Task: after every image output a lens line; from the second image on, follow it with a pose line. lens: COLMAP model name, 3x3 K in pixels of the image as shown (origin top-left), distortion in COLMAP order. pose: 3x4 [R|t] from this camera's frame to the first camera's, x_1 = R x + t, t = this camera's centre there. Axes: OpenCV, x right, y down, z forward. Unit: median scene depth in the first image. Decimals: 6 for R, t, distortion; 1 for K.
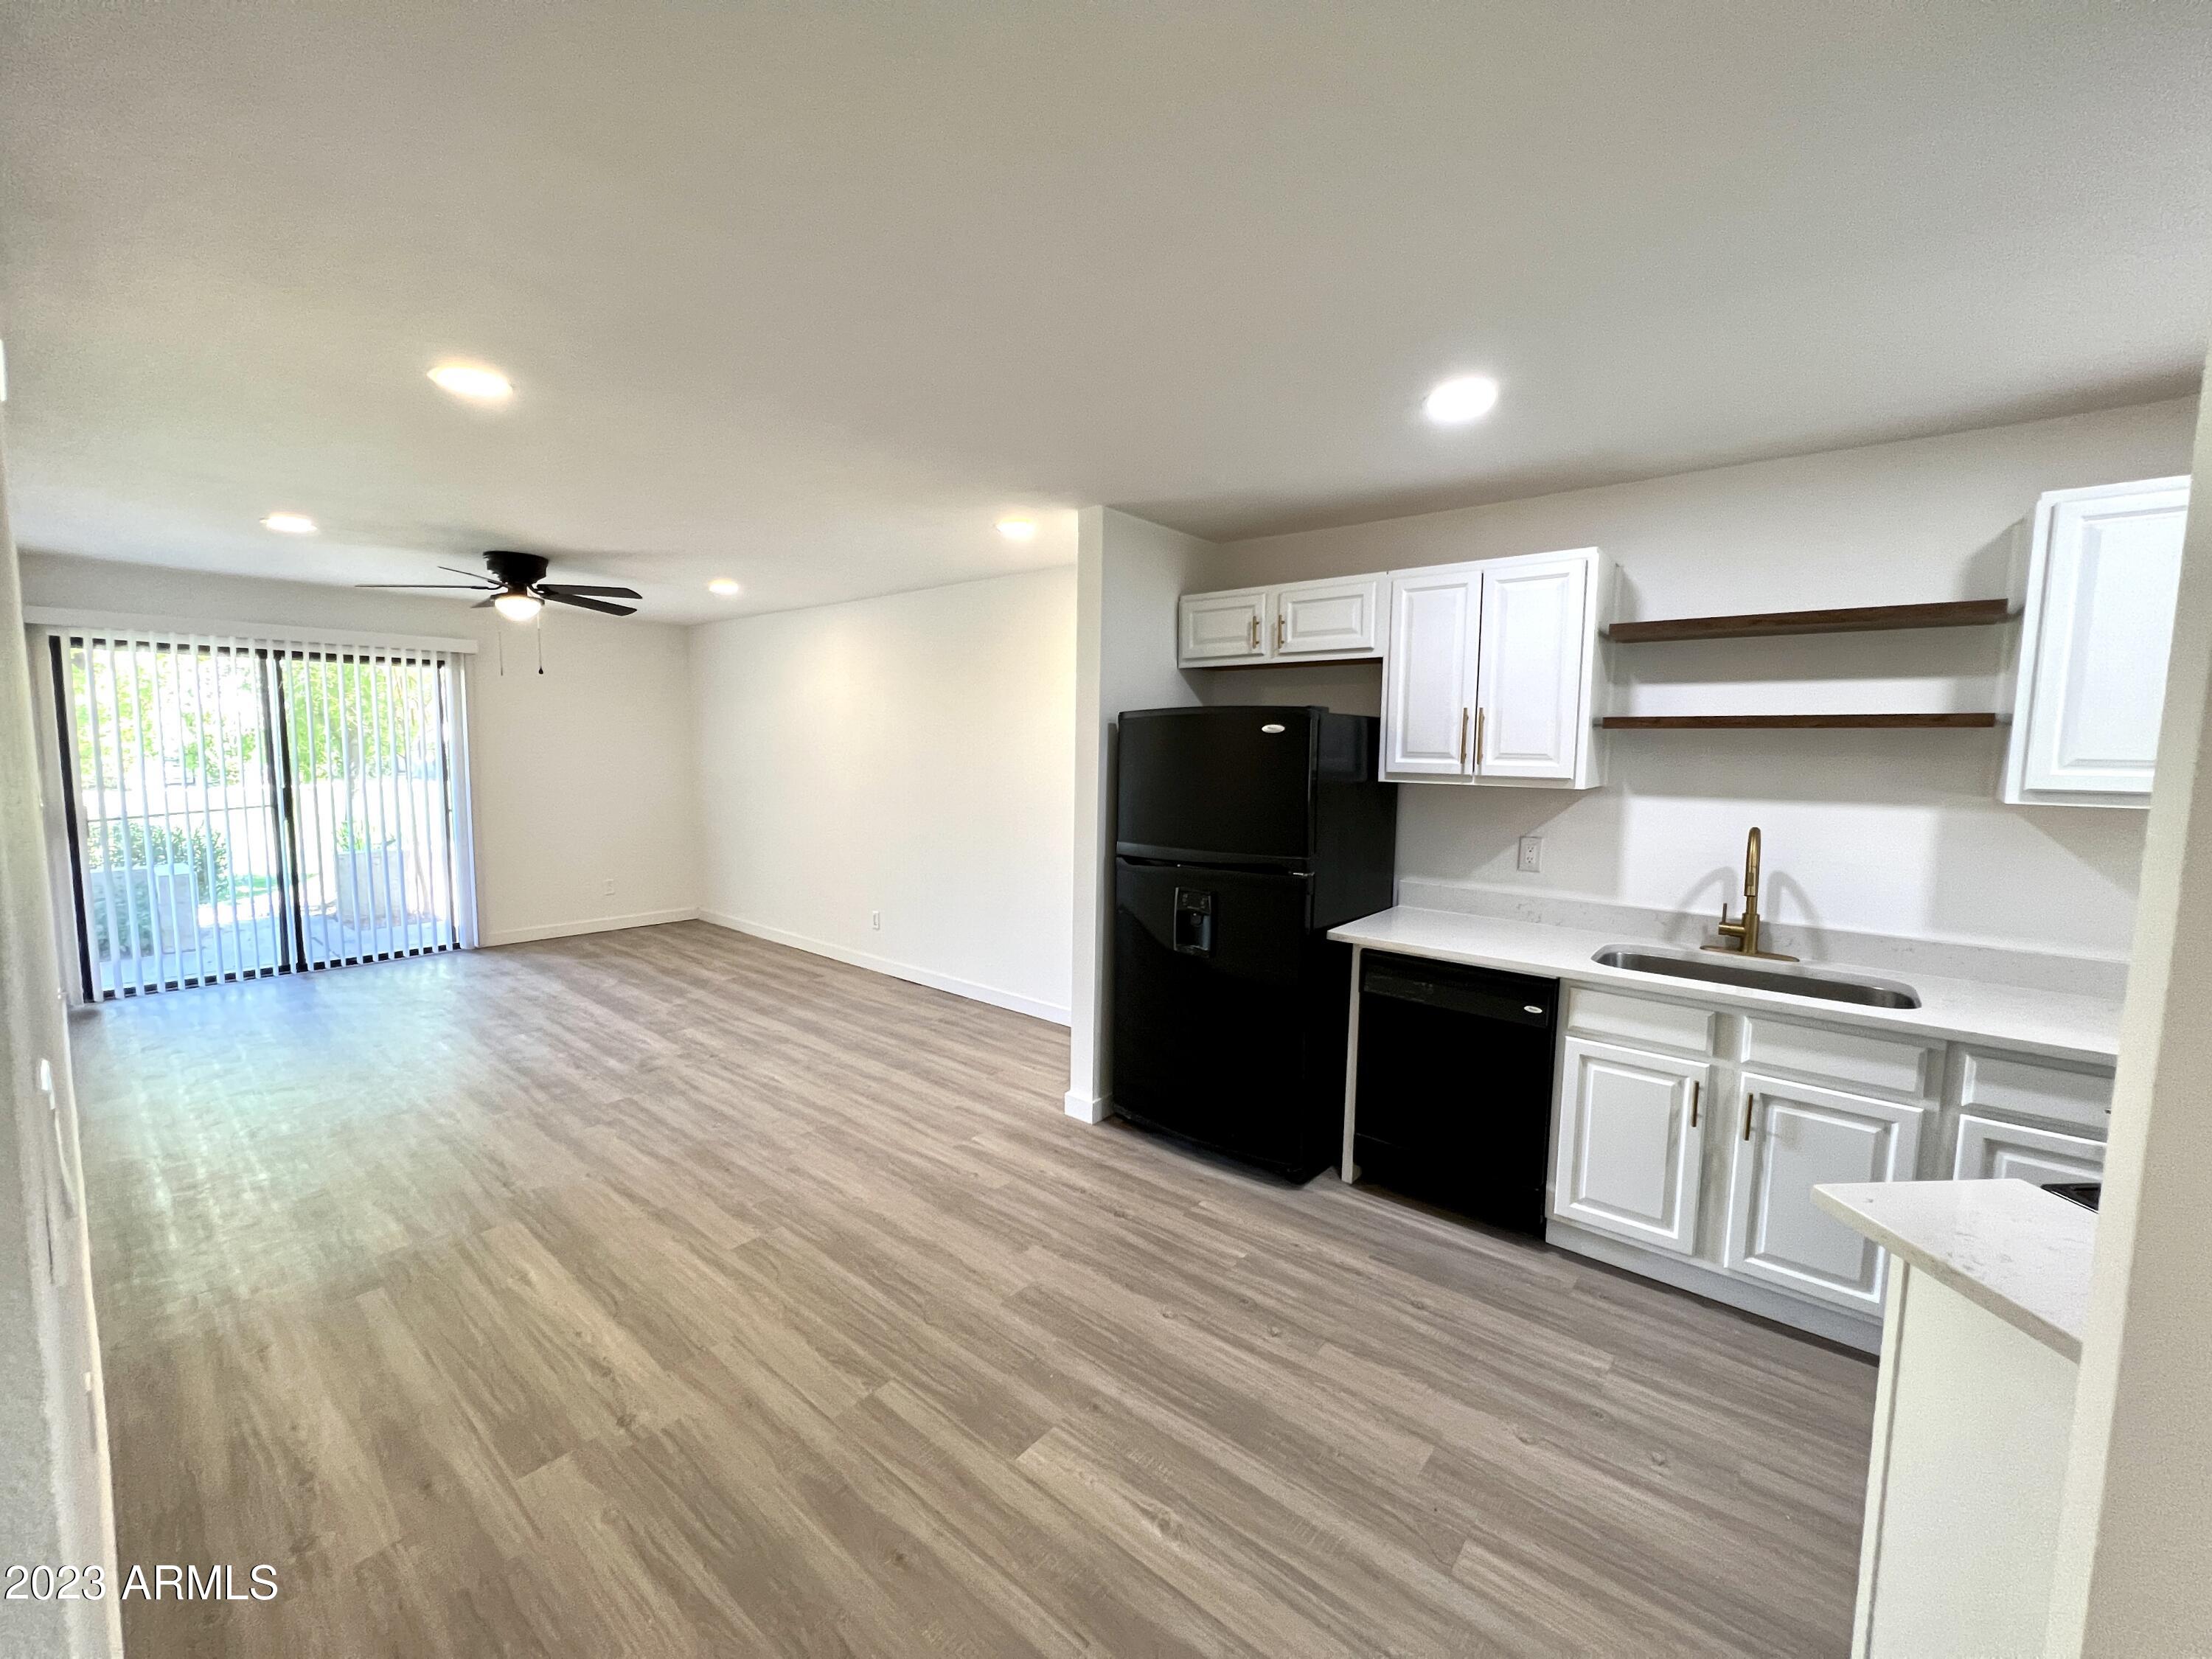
lens RADIAL K [[883.6, 0, 1100.9], [0, 883.6, 823.6], [0, 0, 1]] dist [-0.002463, 0.000733]
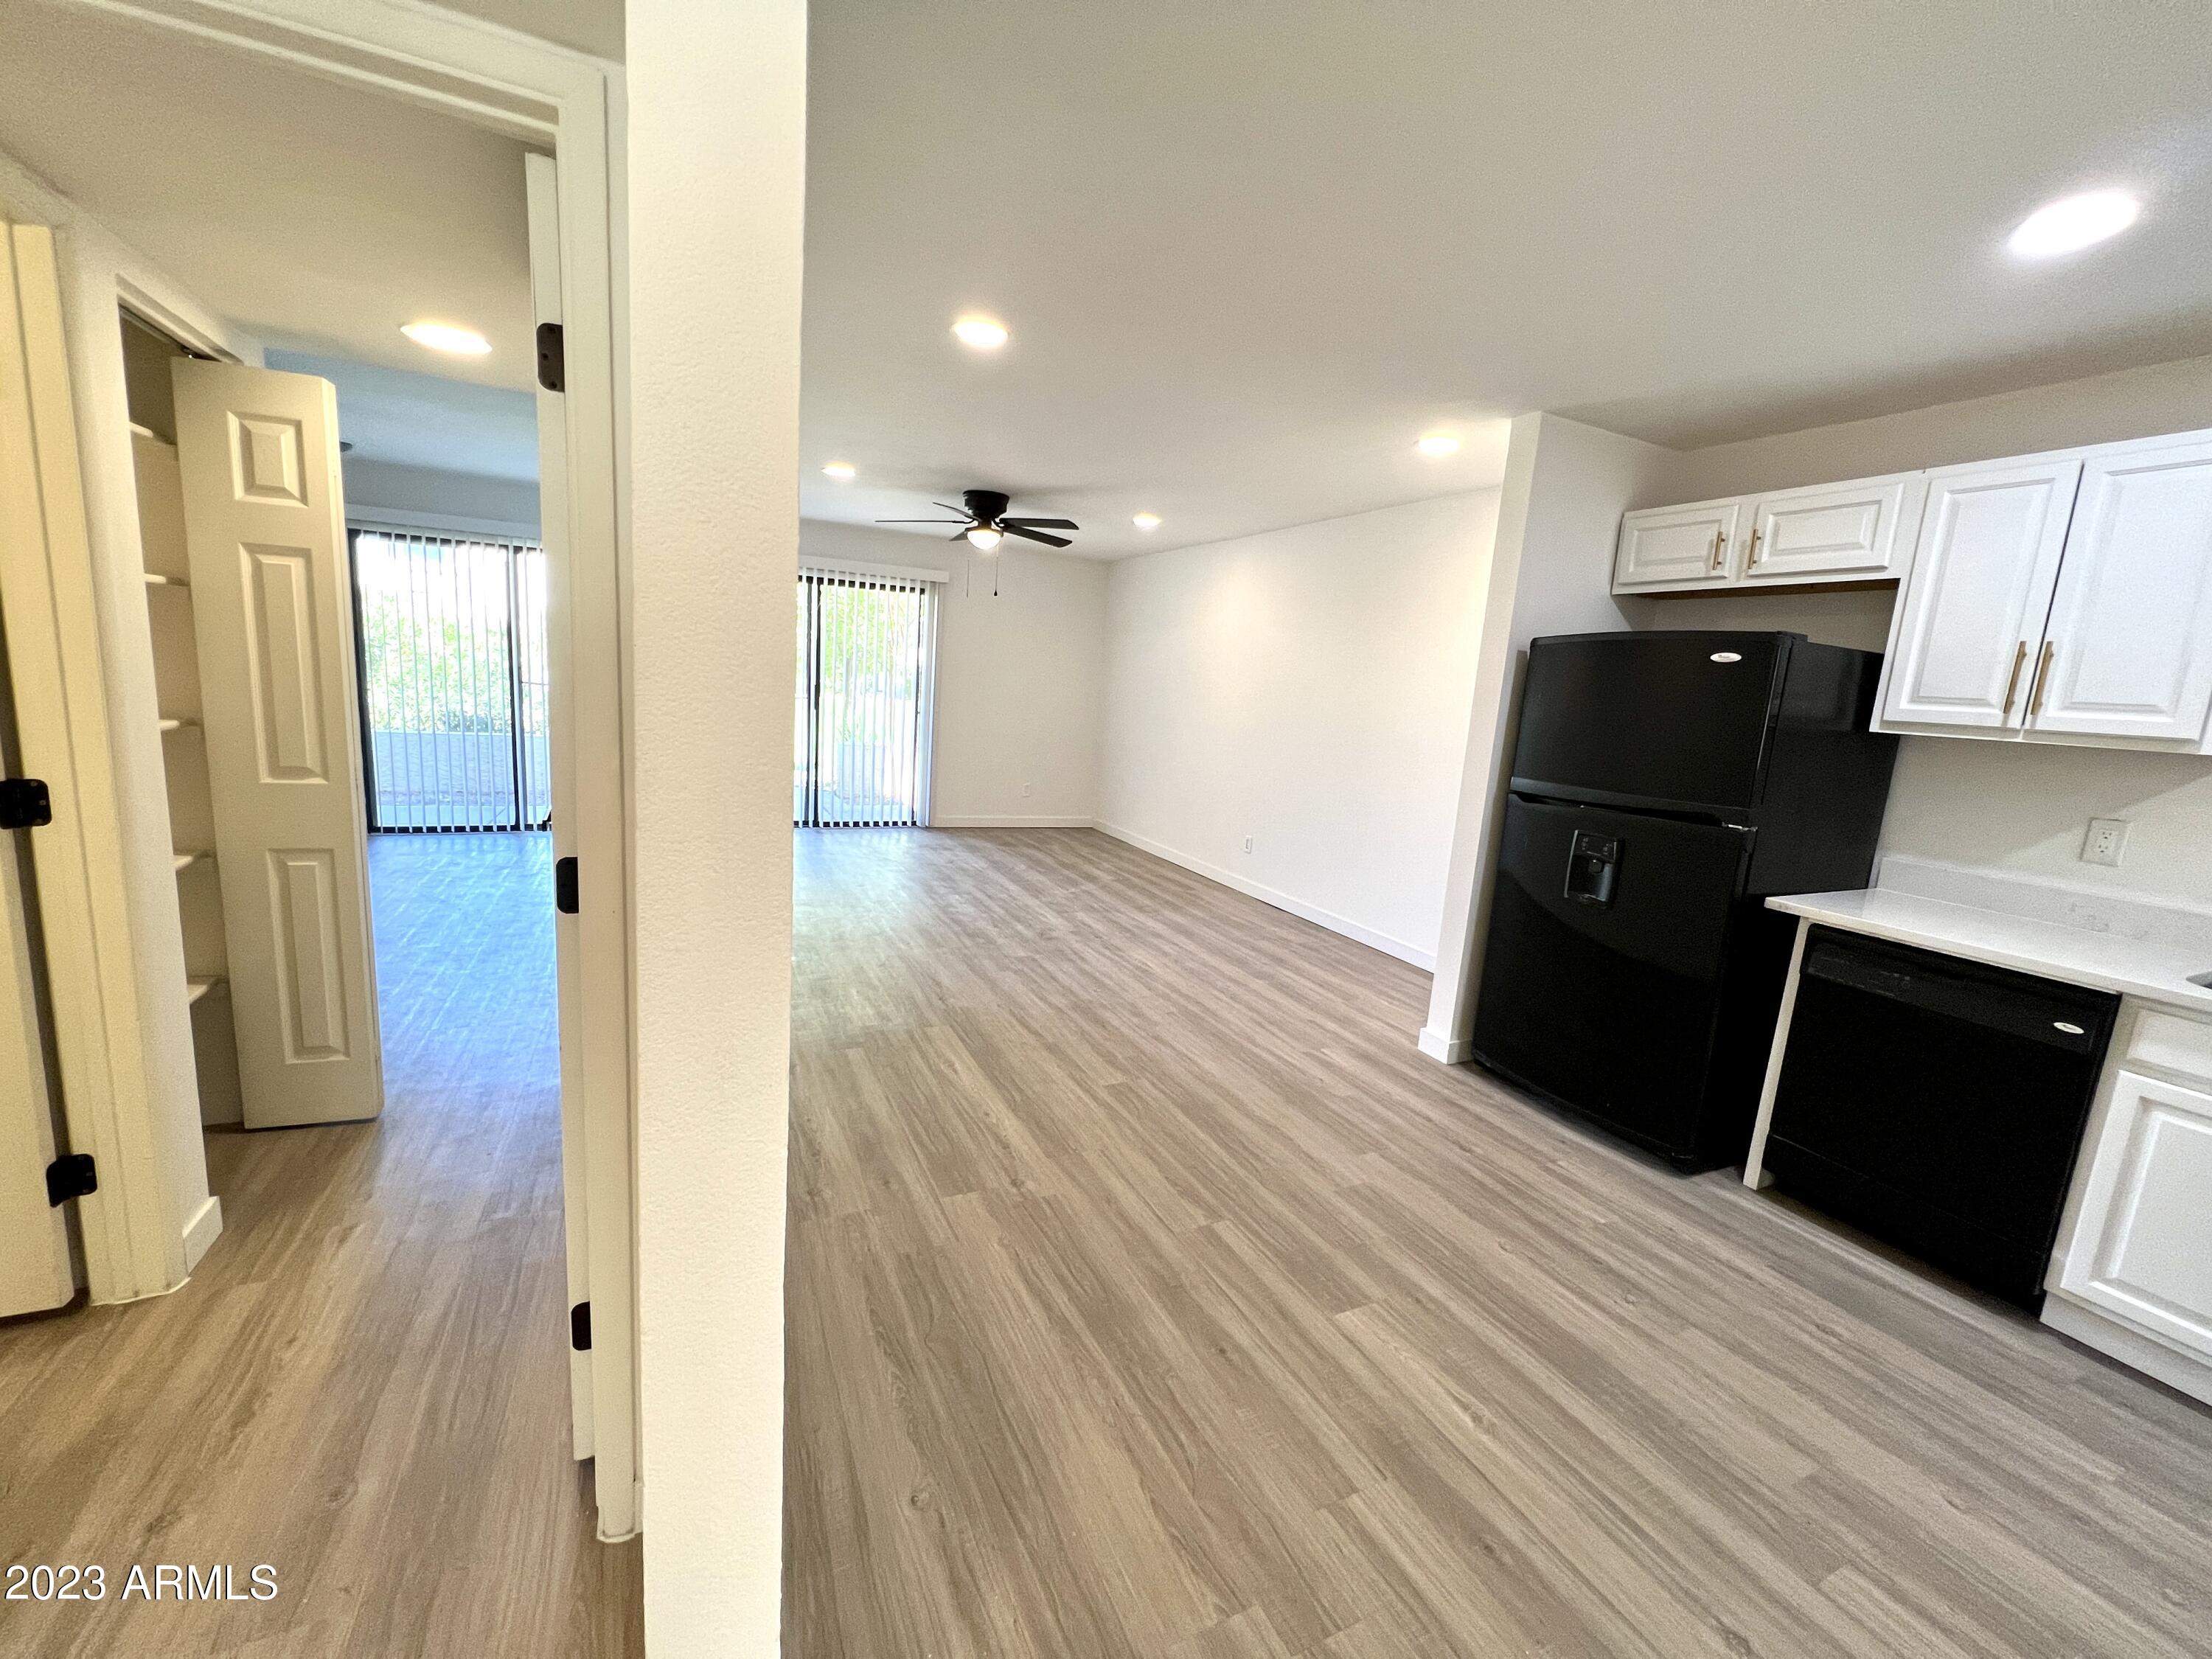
lens RADIAL K [[883.6, 0, 1100.9], [0, 883.6, 823.6], [0, 0, 1]] dist [-0.002463, 0.000733]
pose [[0.909078, 0.116971, -0.399869, 0.002661], [-0.095591, 0.992735, 0.073077, 0.048171], [0.405512, -0.028209, 0.913655, -0.045289]]
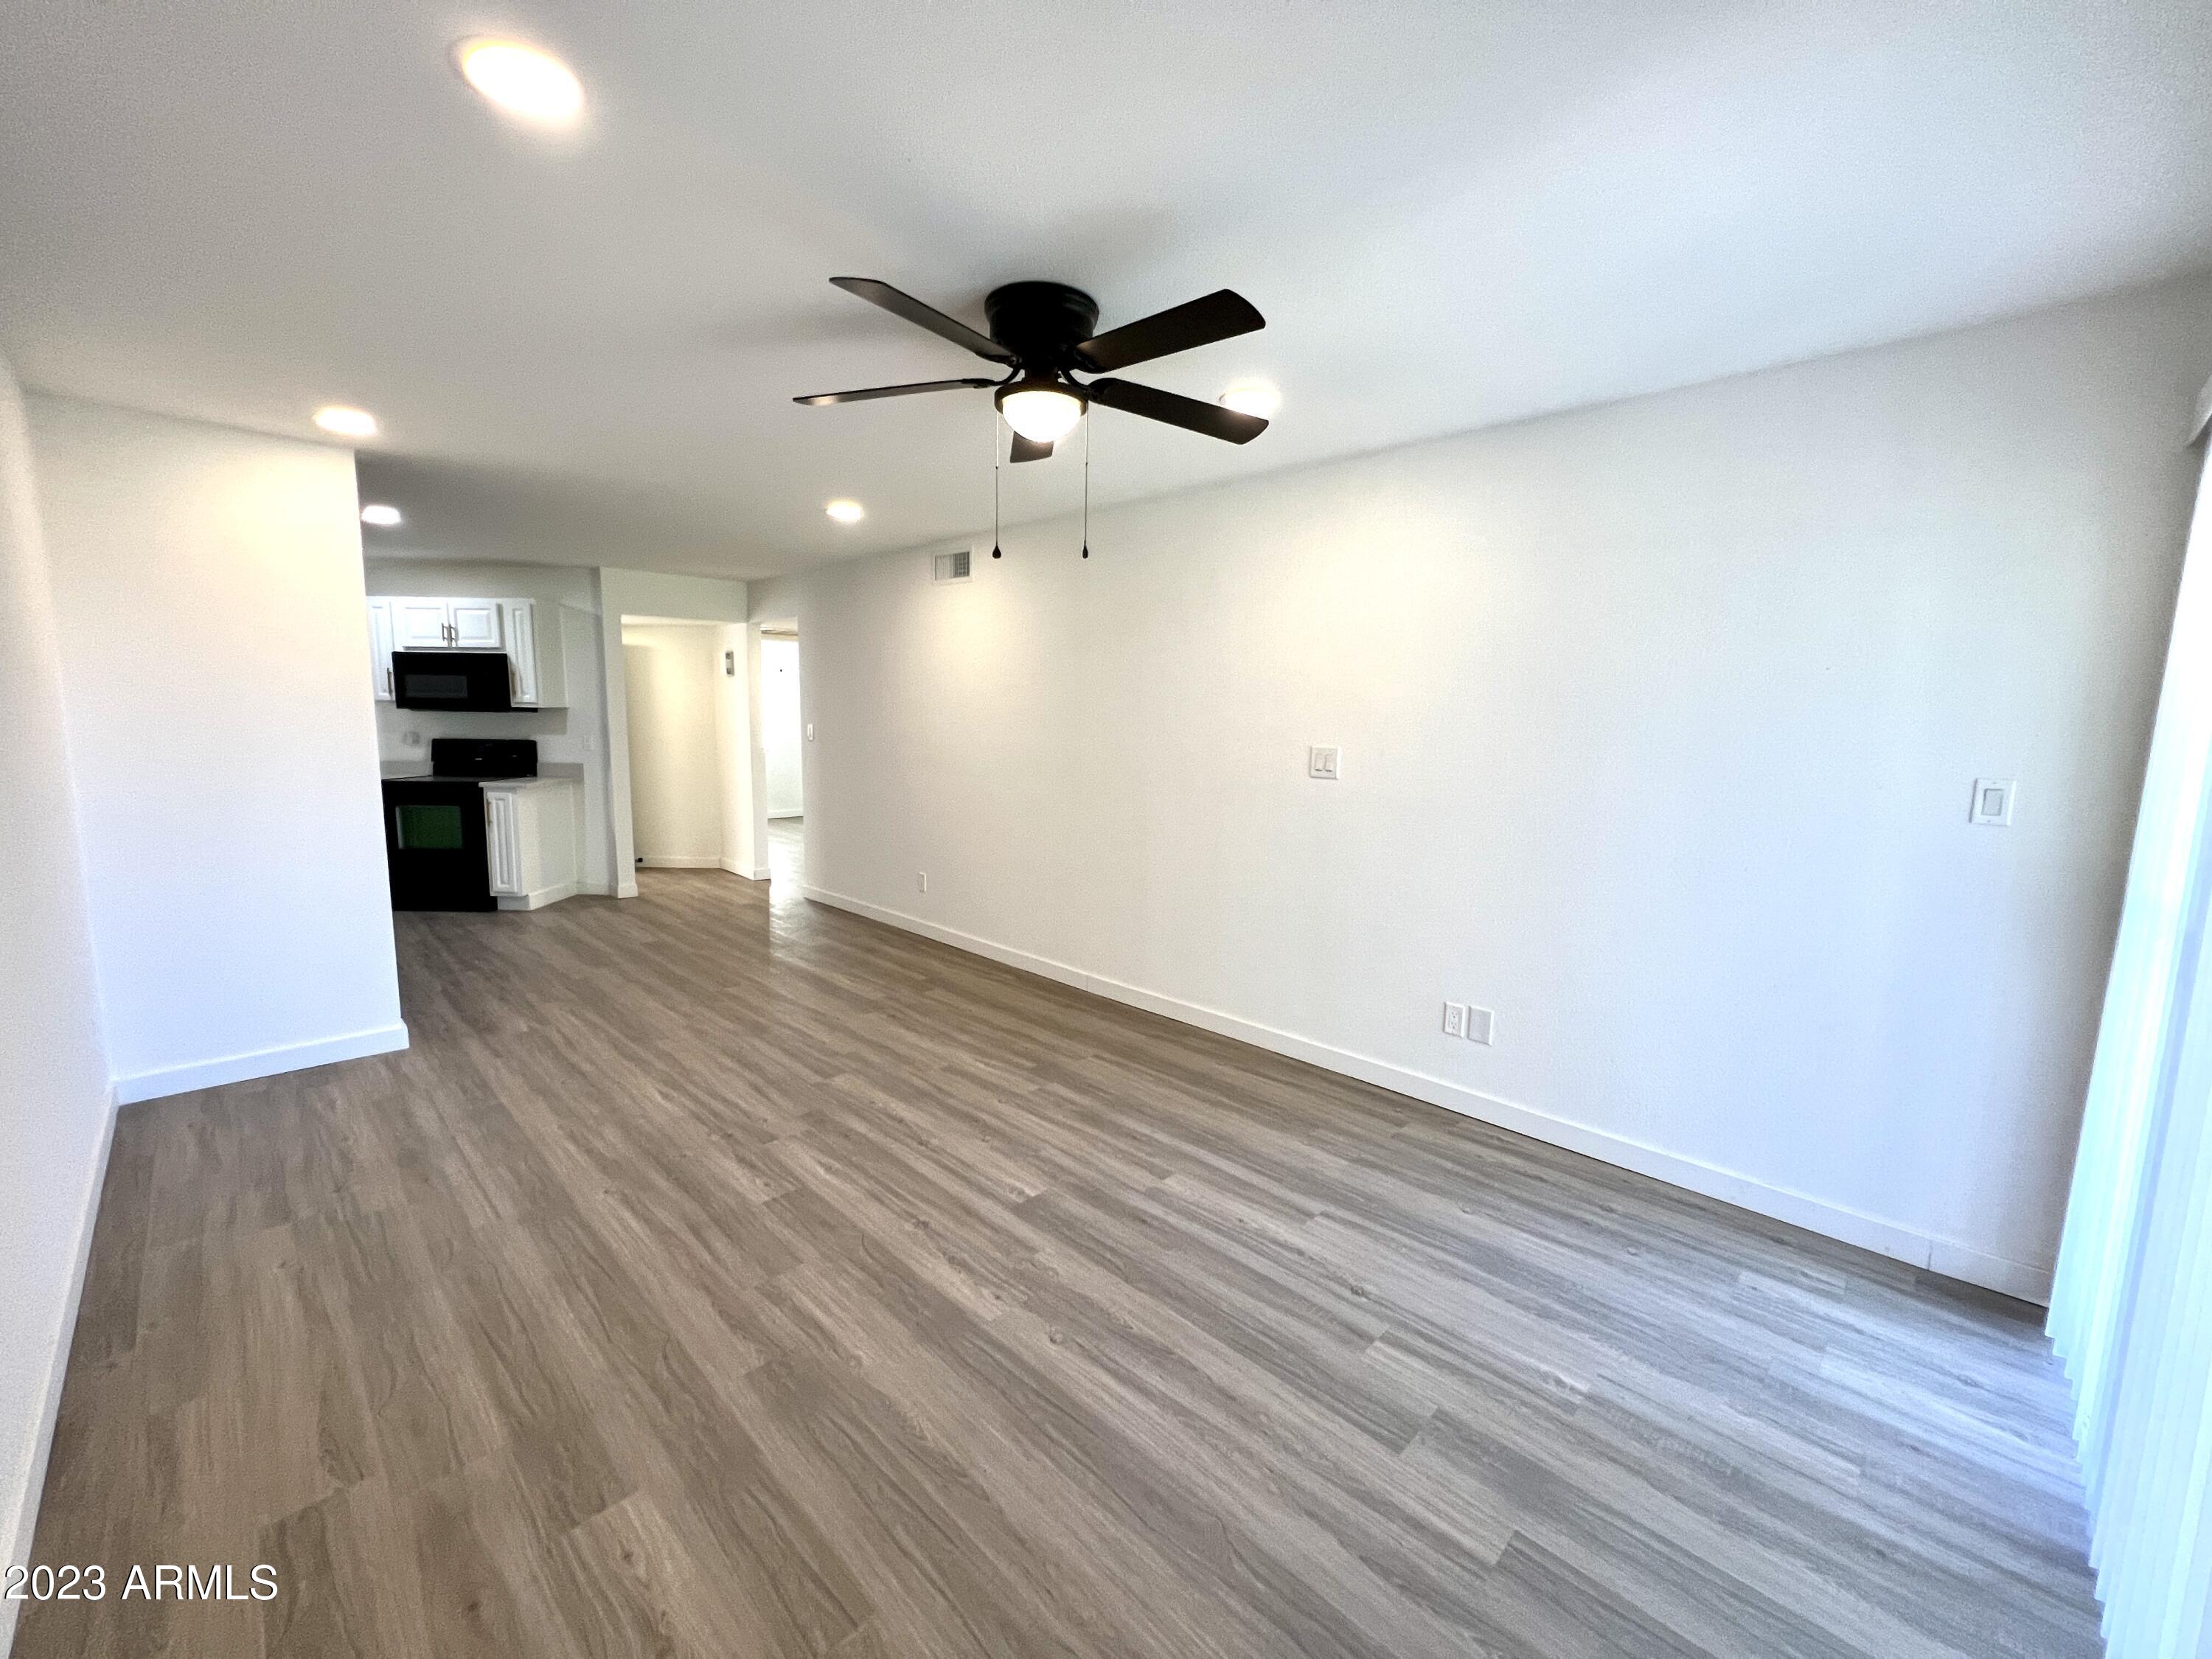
lens RADIAL K [[883.6, 0, 1100.9], [0, 883.6, 823.6], [0, 0, 1]] dist [-0.002463, 0.000733]
pose [[-0.995909, -0.039601, 0.081219, -1.080588], [-0.020913, 0.975460, 0.219181, -0.194368], [-0.087906, 0.216586, -0.972298, 2.216538]]
